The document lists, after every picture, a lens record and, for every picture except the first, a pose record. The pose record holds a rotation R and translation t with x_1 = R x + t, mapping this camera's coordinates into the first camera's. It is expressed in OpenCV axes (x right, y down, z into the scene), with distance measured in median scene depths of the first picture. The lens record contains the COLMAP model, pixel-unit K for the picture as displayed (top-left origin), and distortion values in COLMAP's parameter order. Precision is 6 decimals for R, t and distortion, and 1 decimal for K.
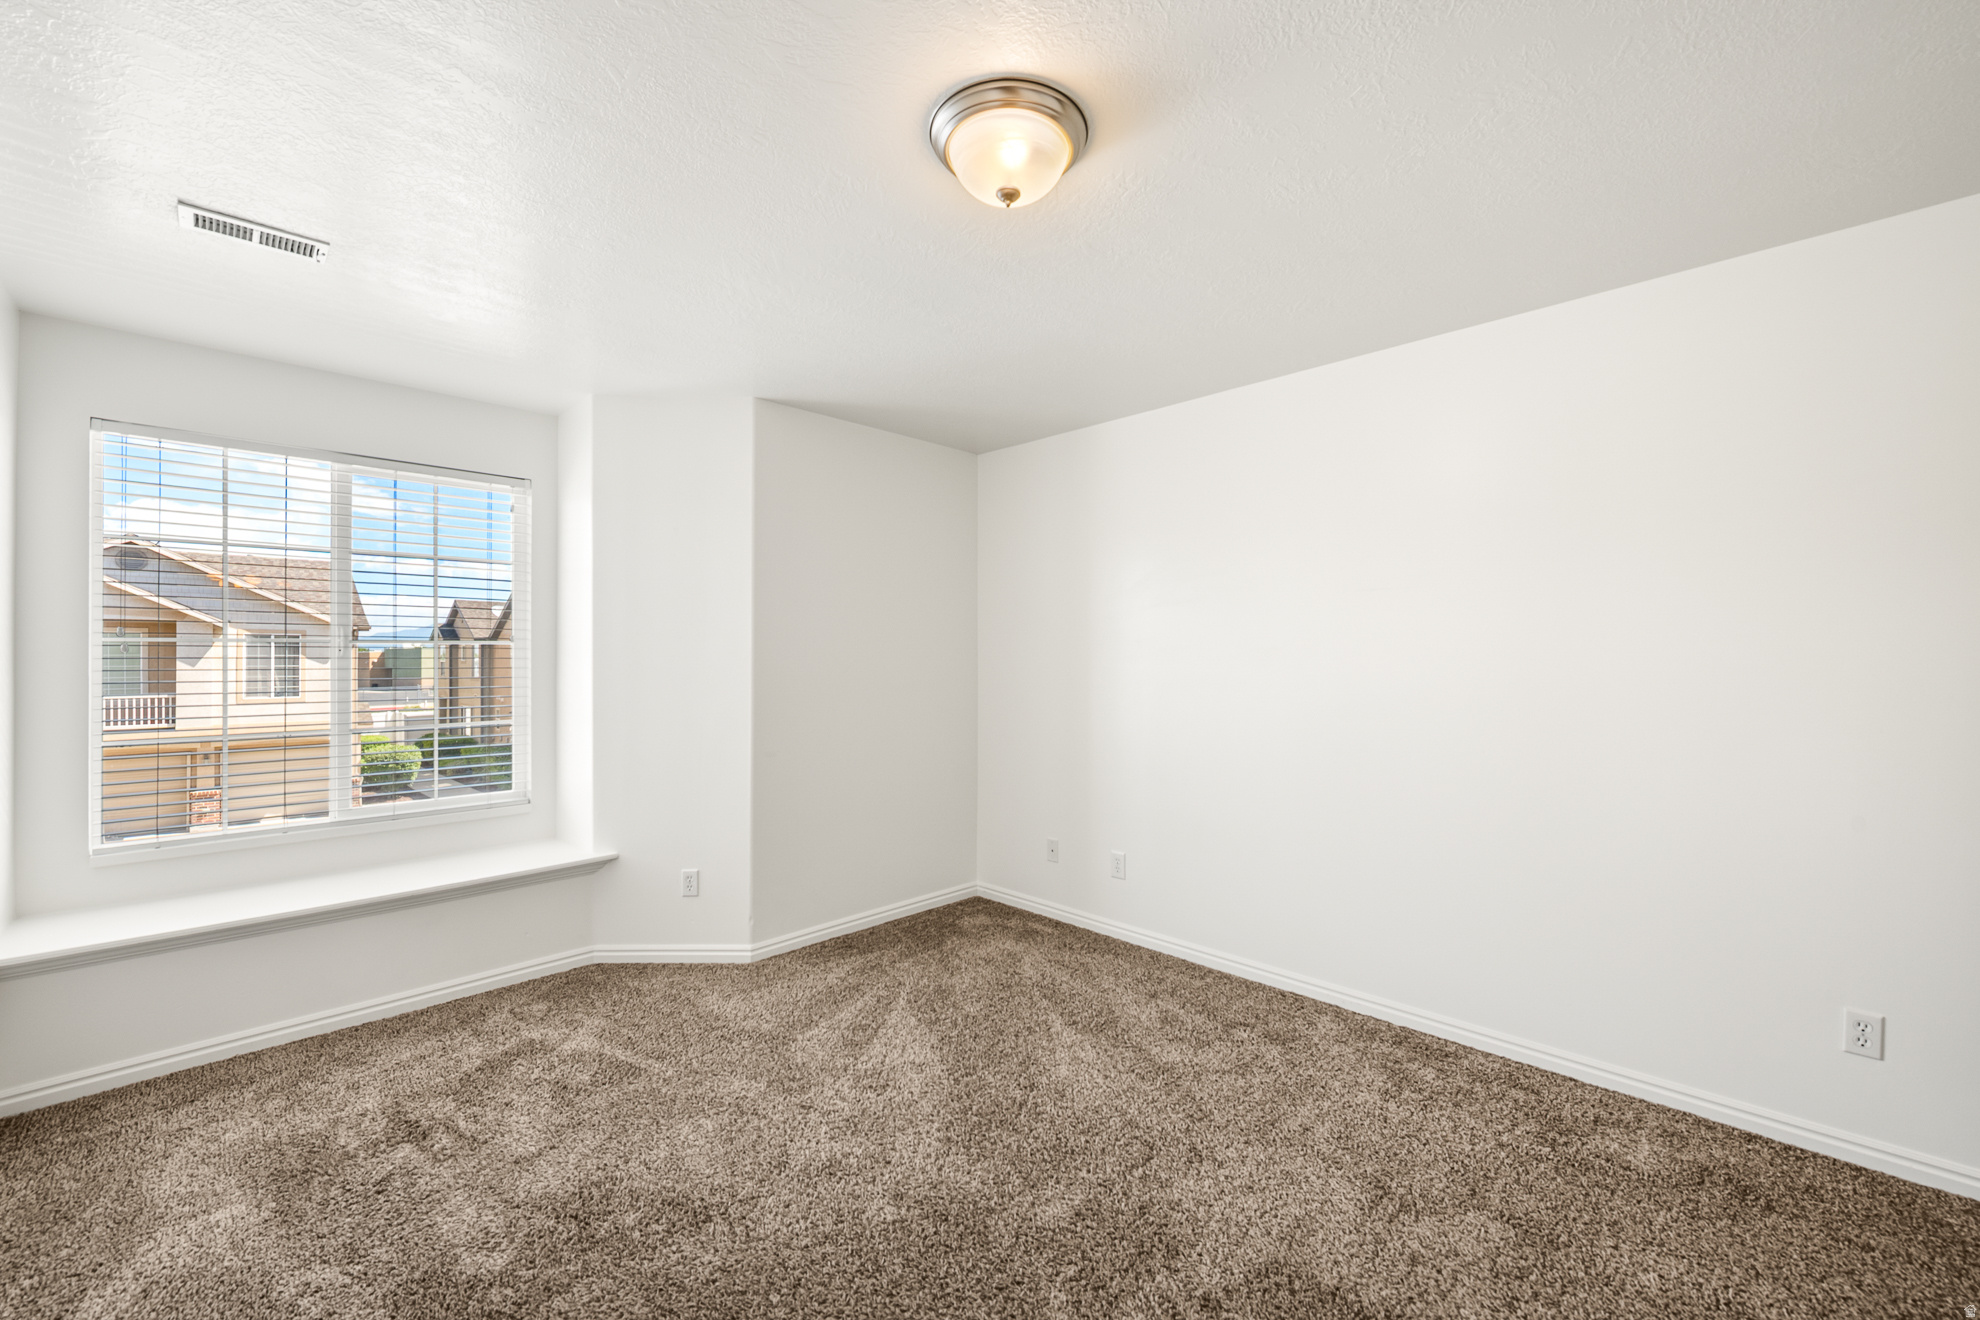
lens RADIAL K [[778.2, 0, 990.1], [0, 778.2, 655.7], [0, 0, 1]] dist [0.005831, -0.000168]
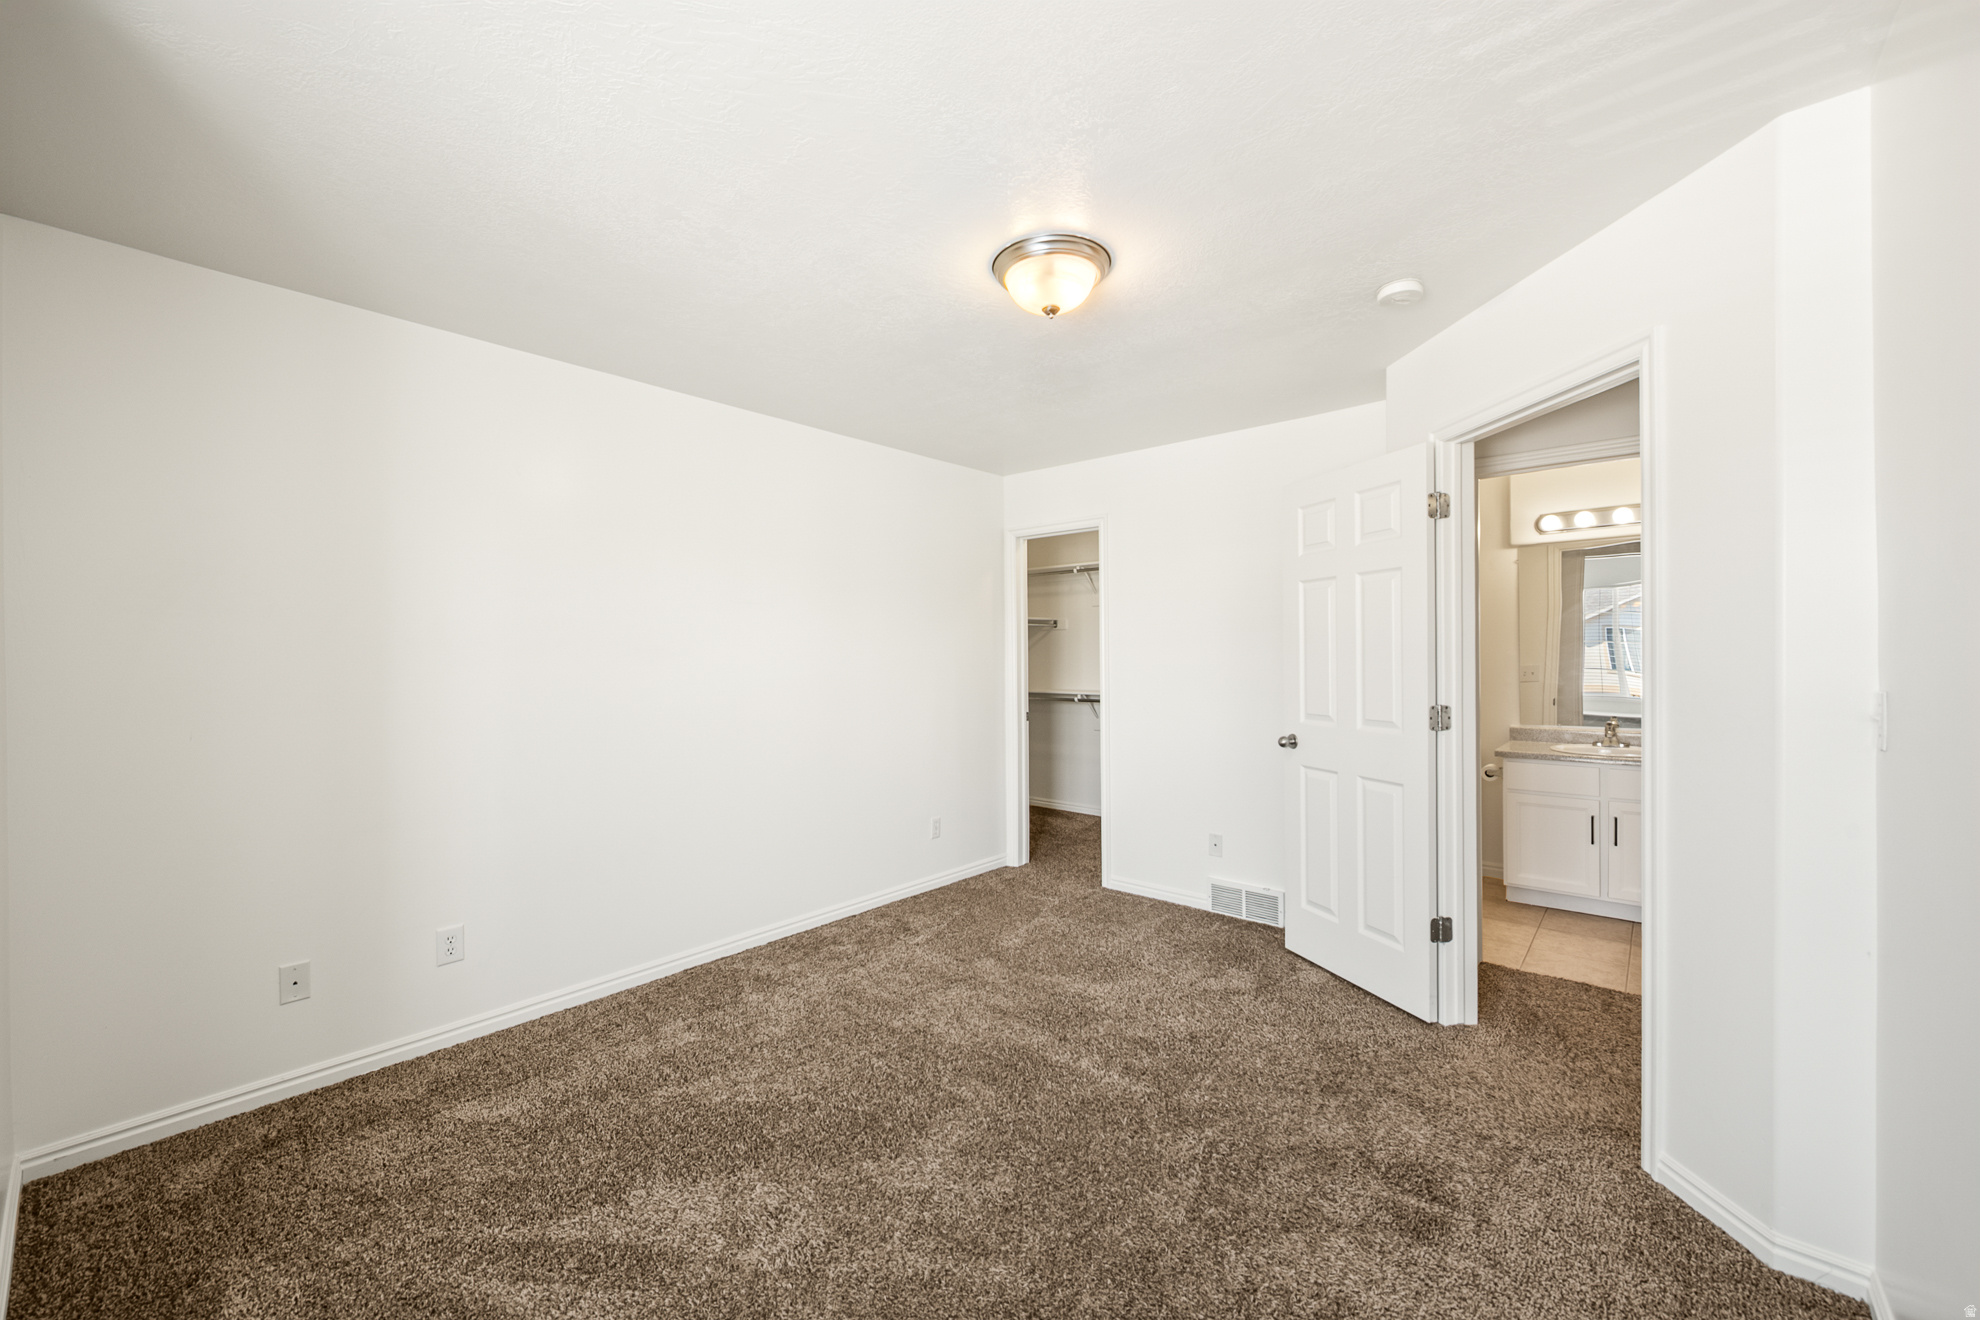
lens RADIAL K [[778.2, 0, 990.1], [0, 778.2, 655.7], [0, 0, 1]] dist [0.005831, -0.000168]
pose [[-0.073739, 0.002285, 0.997275, -0.732737], [-0.004659, 0.999986, -0.002636, -0.004109], [-0.997267, -0.004840, -0.073727, 0.666769]]
